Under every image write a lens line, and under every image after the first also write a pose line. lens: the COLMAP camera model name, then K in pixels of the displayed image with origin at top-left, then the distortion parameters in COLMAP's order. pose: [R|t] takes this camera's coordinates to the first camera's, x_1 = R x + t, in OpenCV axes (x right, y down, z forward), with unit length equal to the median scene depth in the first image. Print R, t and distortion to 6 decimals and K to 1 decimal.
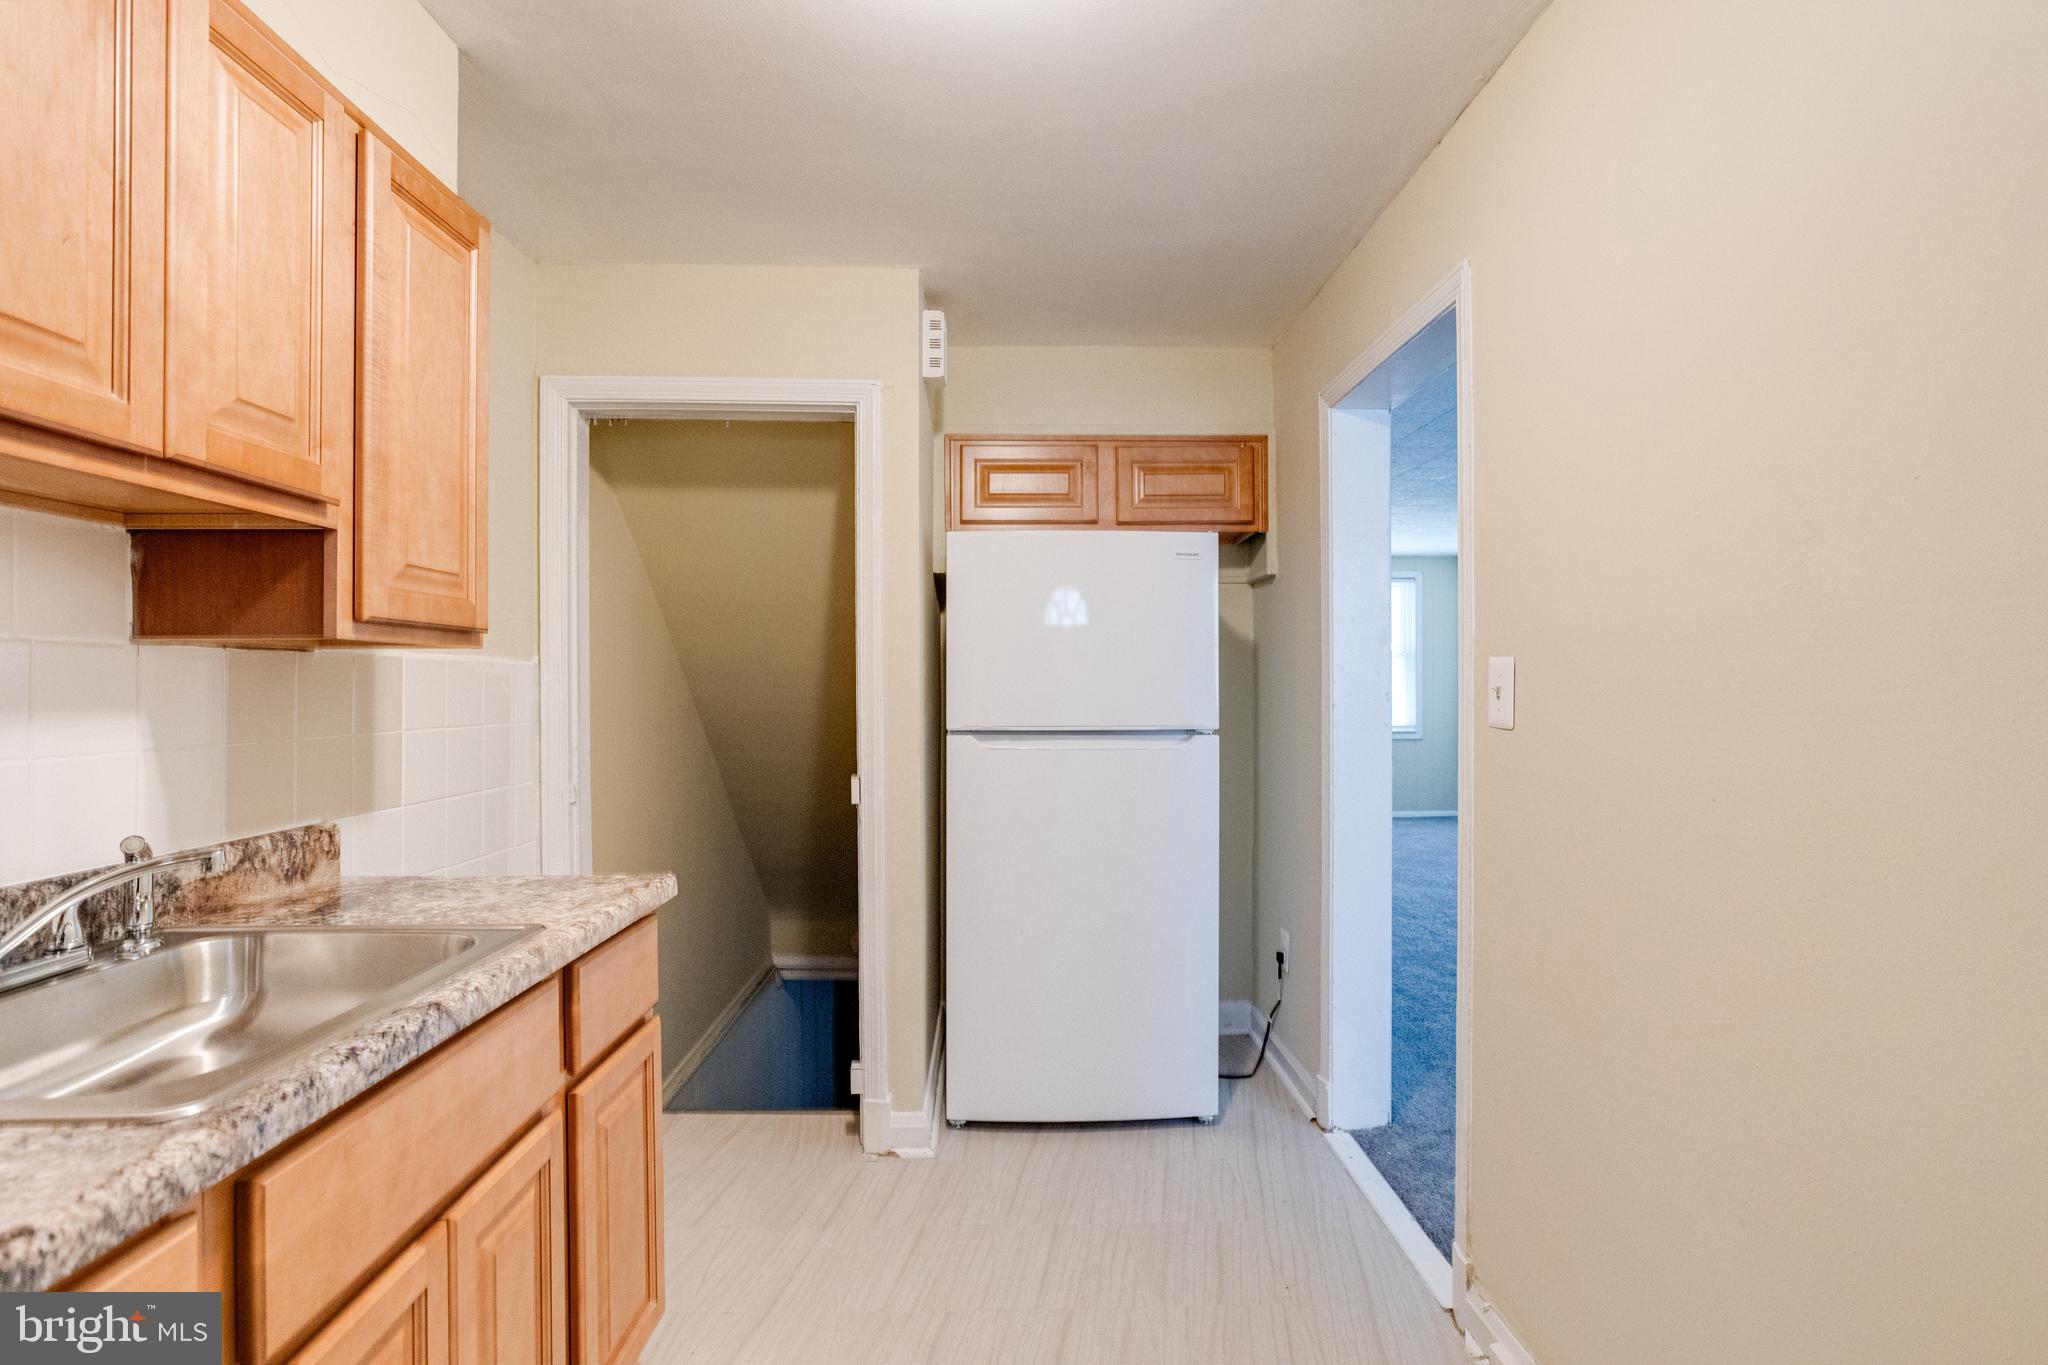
lens RADIAL K [[992.9, 0, 1009.7], [0, 992.9, 679.2], [0, 0, 1]] dist [-0.041836, 0.024504]
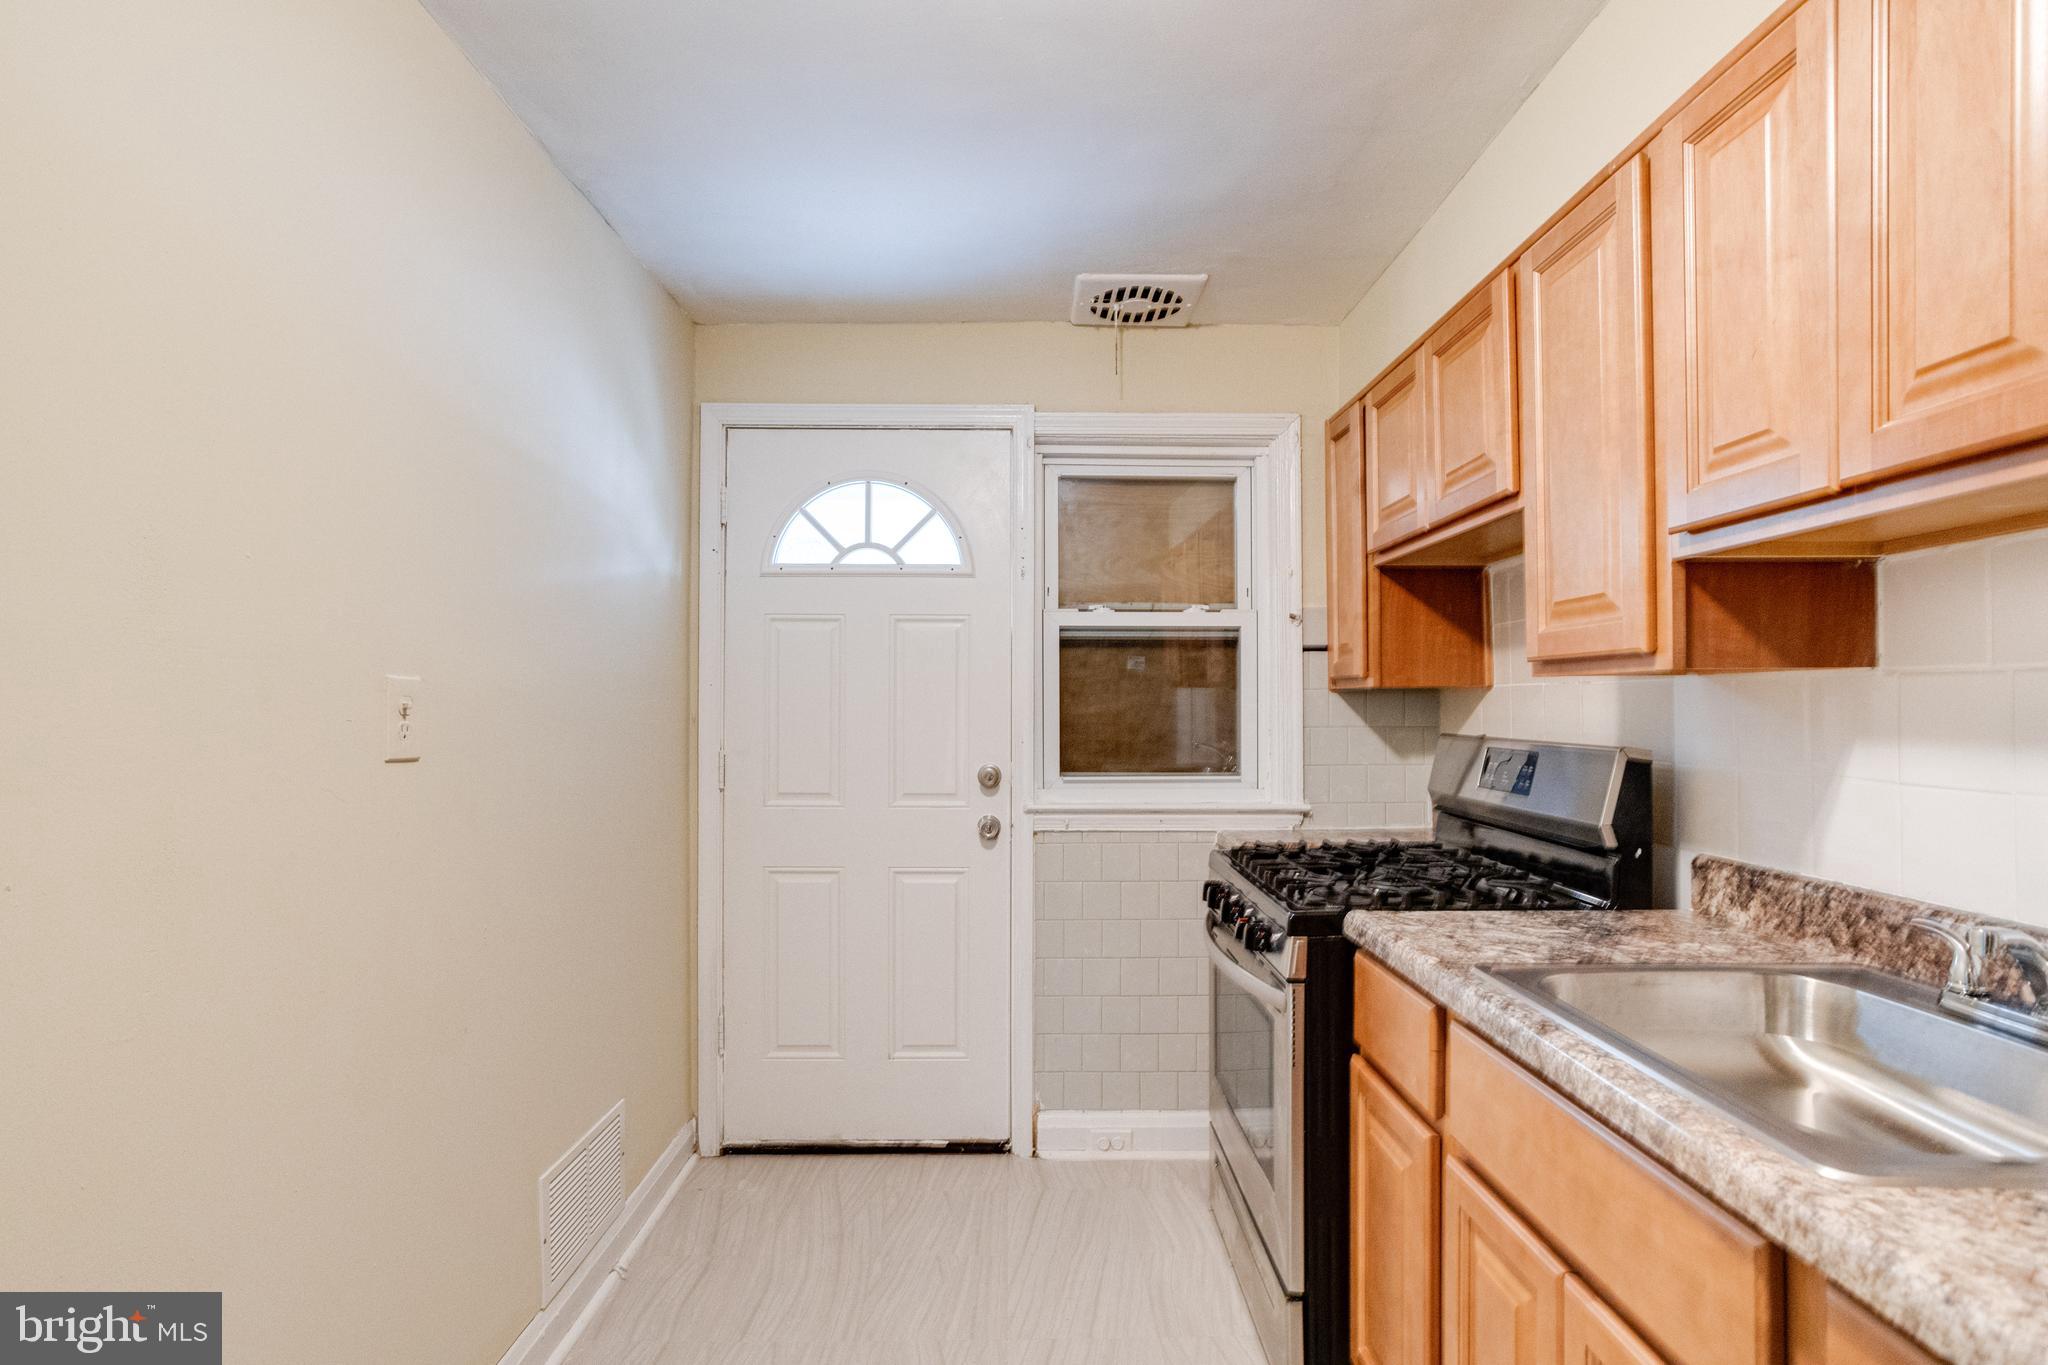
lens RADIAL K [[992.9, 0, 1036.9], [0, 992.9, 699.3], [0, 0, 1]] dist [-0.041836, 0.024504]
pose [[-0.999884, 0.006077, -0.013997, -0.020491], [0.006281, 0.999874, -0.014598, -0.002997], [0.013906, -0.014684, -0.999795, 0.947122]]
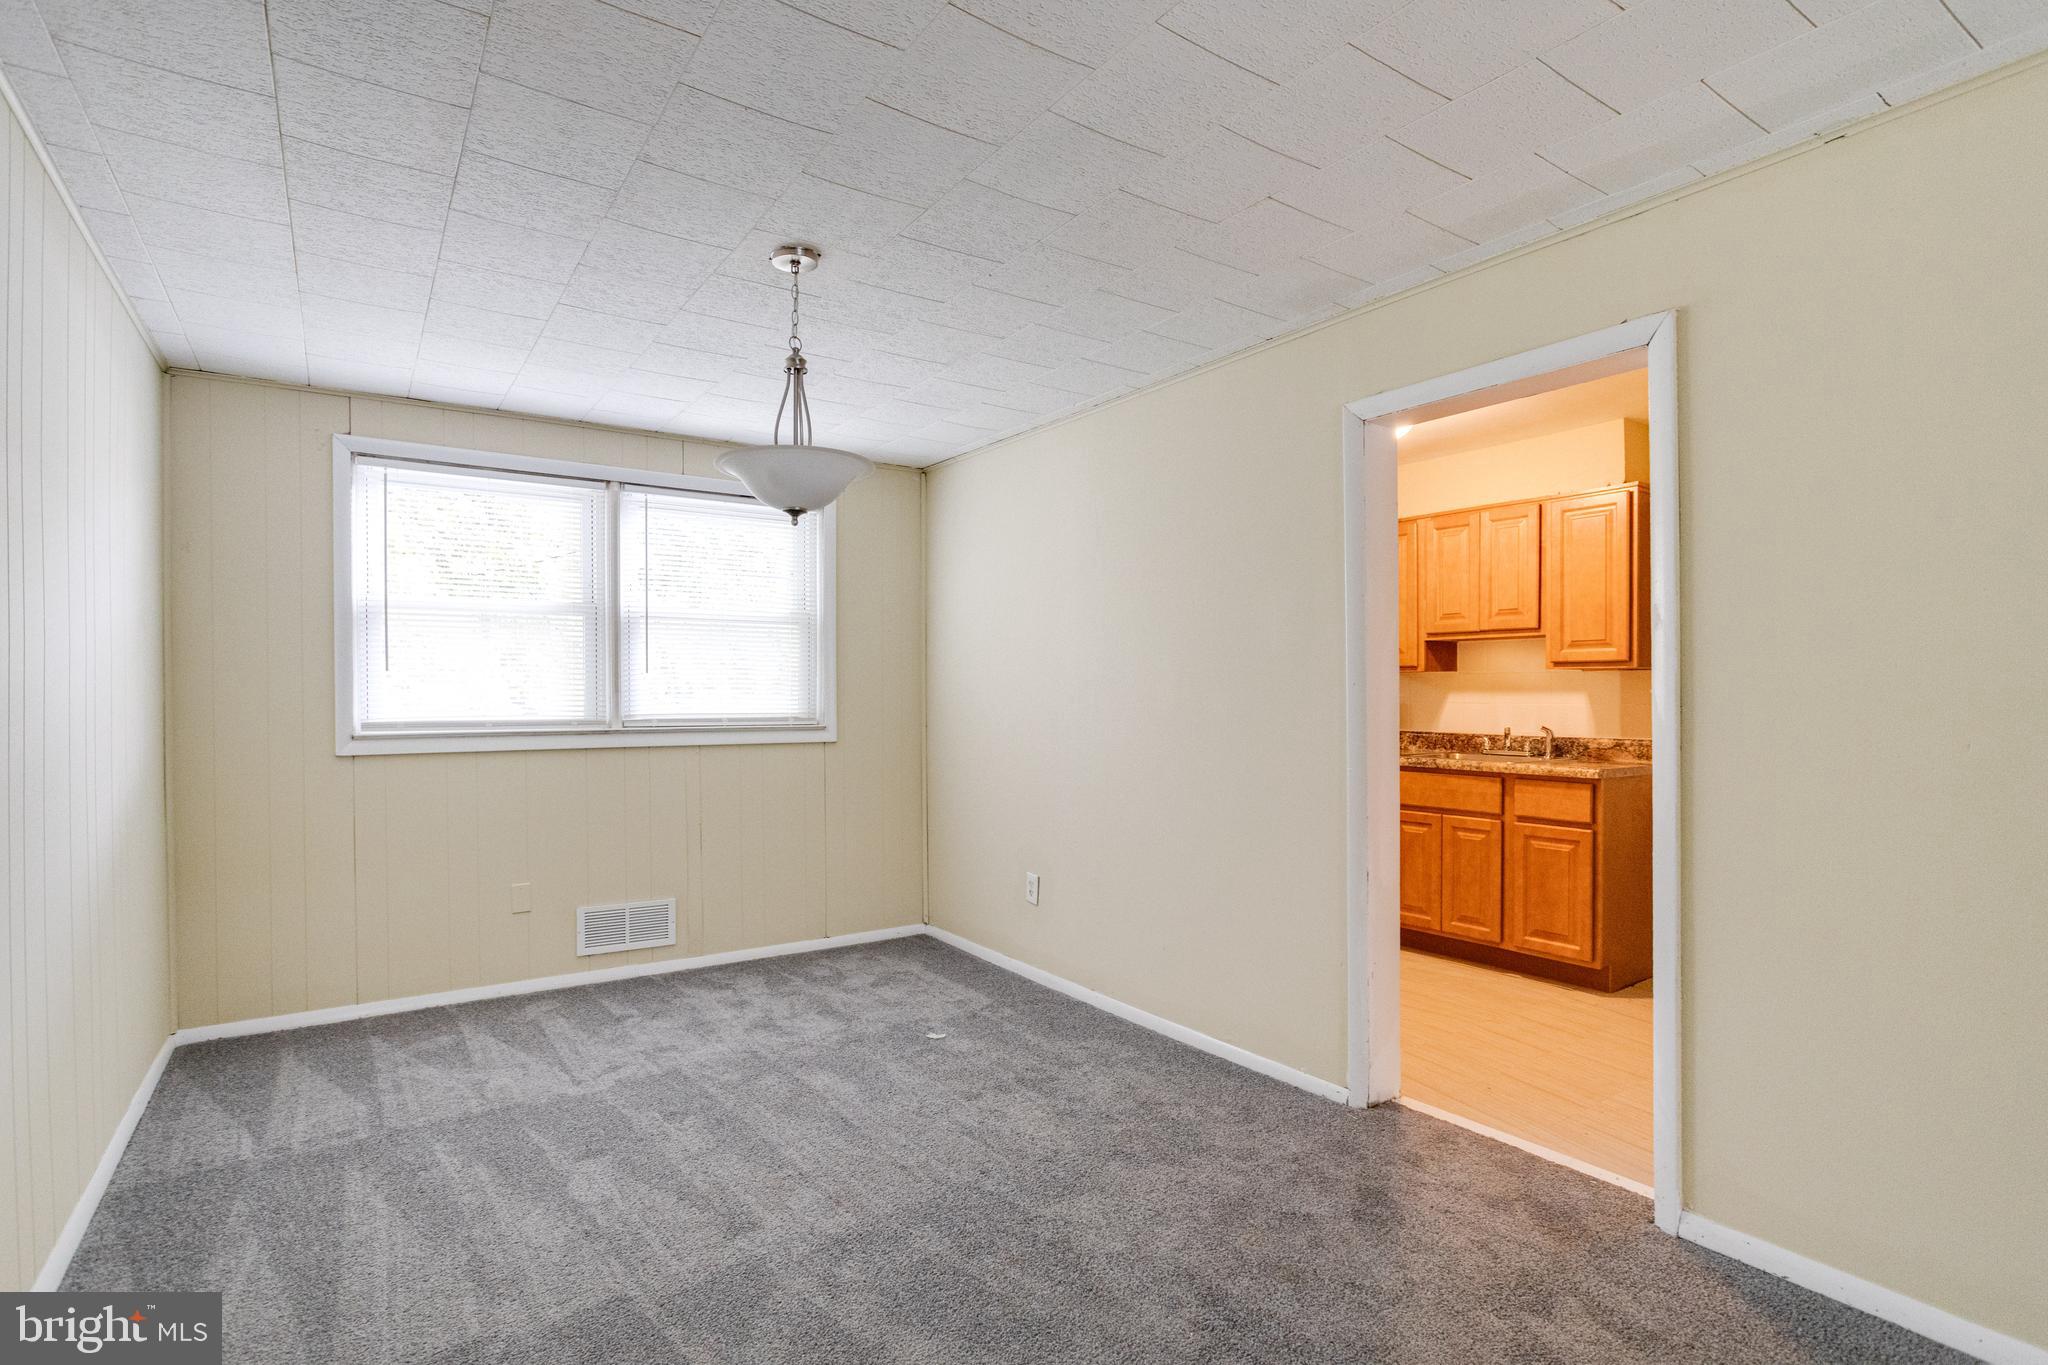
lens RADIAL K [[992.9, 0, 1023.1], [0, 992.9, 699.4], [0, 0, 1]] dist [-0.041836, 0.024504]
pose [[-0.825942, 0.008987, -0.563683, 1.546704], [0.009304, 0.999954, 0.002310, 0.020061], [0.563678, -0.003337, -0.825988, 1.651836]]
